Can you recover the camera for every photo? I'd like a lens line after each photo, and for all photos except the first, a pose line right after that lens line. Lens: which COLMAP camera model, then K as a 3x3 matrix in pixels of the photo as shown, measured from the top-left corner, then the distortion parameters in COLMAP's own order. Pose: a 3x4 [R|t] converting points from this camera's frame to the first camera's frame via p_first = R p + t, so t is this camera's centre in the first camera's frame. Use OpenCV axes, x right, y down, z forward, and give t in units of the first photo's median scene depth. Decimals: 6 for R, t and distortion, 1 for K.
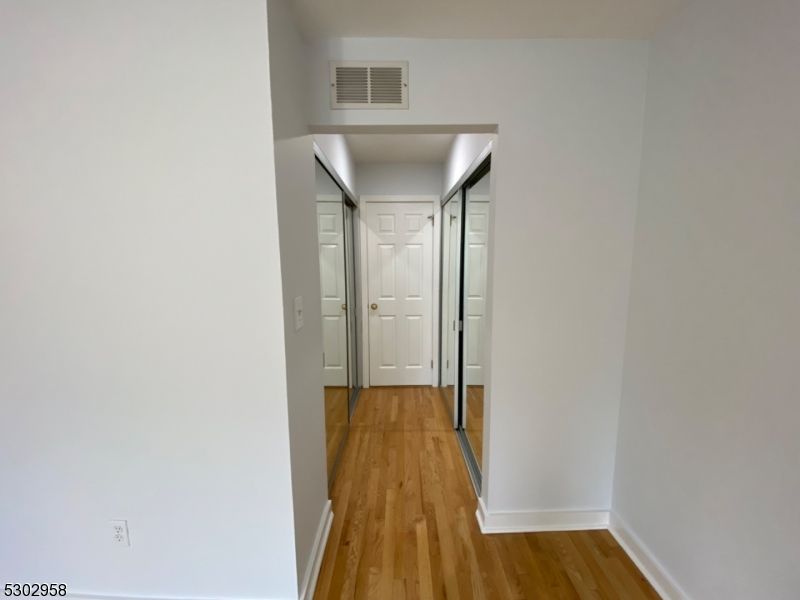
lens RADIAL K [[318.8, 0, 400.0], [0, 318.8, 300.0], [0, 0, 1]] dist [-0.000433, -0.008557]
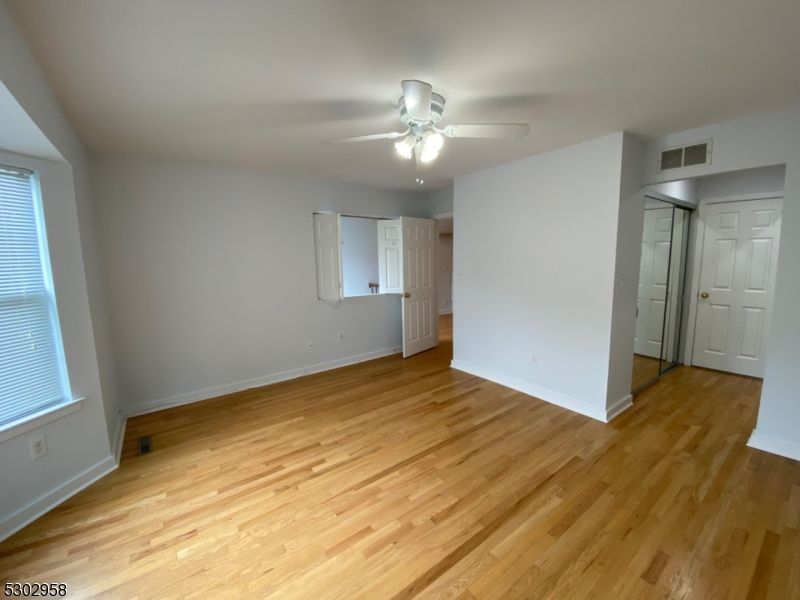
lens RADIAL K [[324.4, 0, 402.0], [0, 324.4, 298.5], [0, 0, 1]] dist [0.020408, -0.020991]
pose [[0.589322, 0.098187, -0.801910, 0.221568], [-0.091895, 0.994292, 0.054208, 0.071456], [0.802655, 0.041746, 0.594981, -0.572955]]
